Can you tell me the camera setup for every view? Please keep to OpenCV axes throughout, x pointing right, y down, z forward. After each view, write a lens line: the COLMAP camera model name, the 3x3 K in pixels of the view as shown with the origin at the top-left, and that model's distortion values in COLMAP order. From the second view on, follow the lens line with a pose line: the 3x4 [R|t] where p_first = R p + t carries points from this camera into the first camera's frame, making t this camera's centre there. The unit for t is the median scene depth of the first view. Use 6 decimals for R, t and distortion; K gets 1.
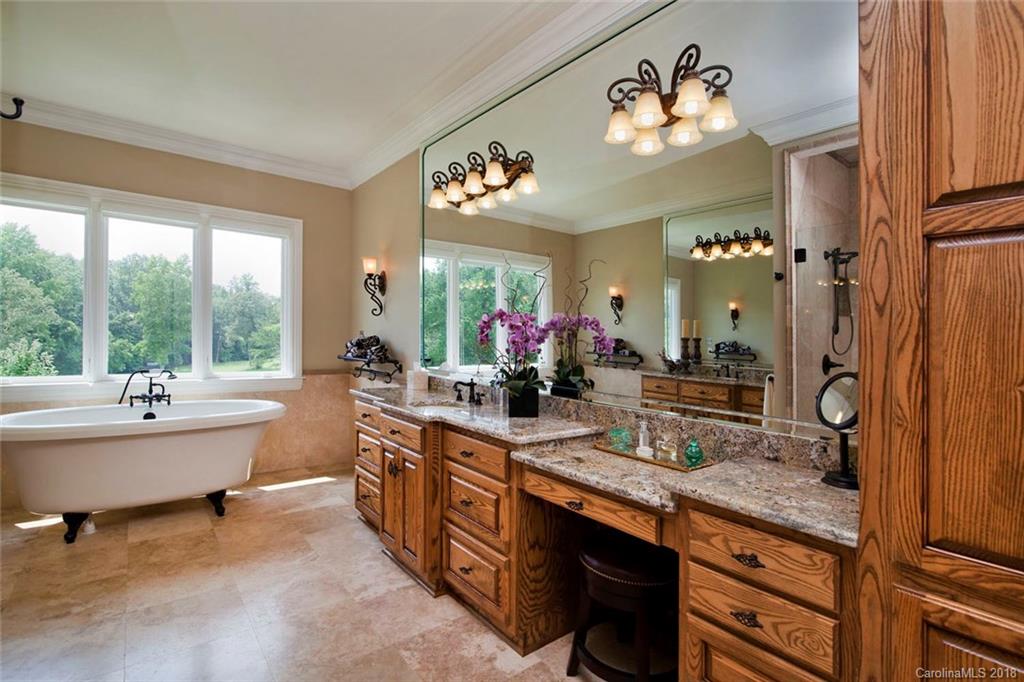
lens RADIAL K [[487.1, 0, 508.8], [0, 487.1, 338.3], [0, 0, 1]] dist [-0.001904, -0.000187]
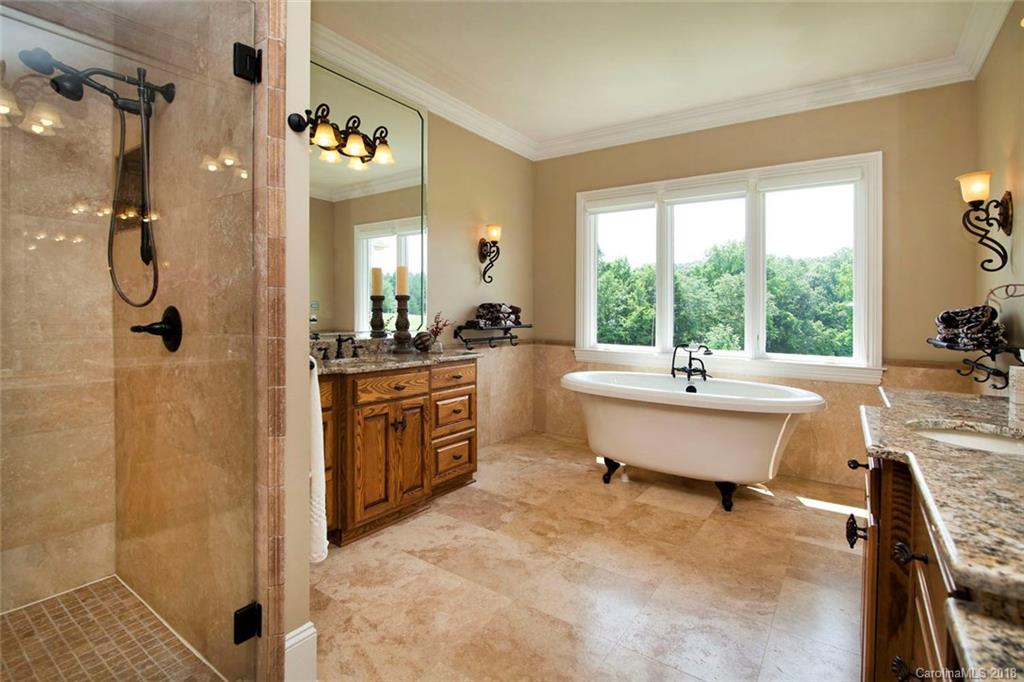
lens RADIAL K [[482.1, 0, 513.5], [0, 482.1, 325.6], [0, 0, 1]] dist [-0.015264, -0.000091]
pose [[0.287955, 0.004479, -0.957633, 0.118489], [-0.012053, 0.999927, 0.001053, 0.027302], [0.957568, 0.011239, 0.287988, 0.327743]]
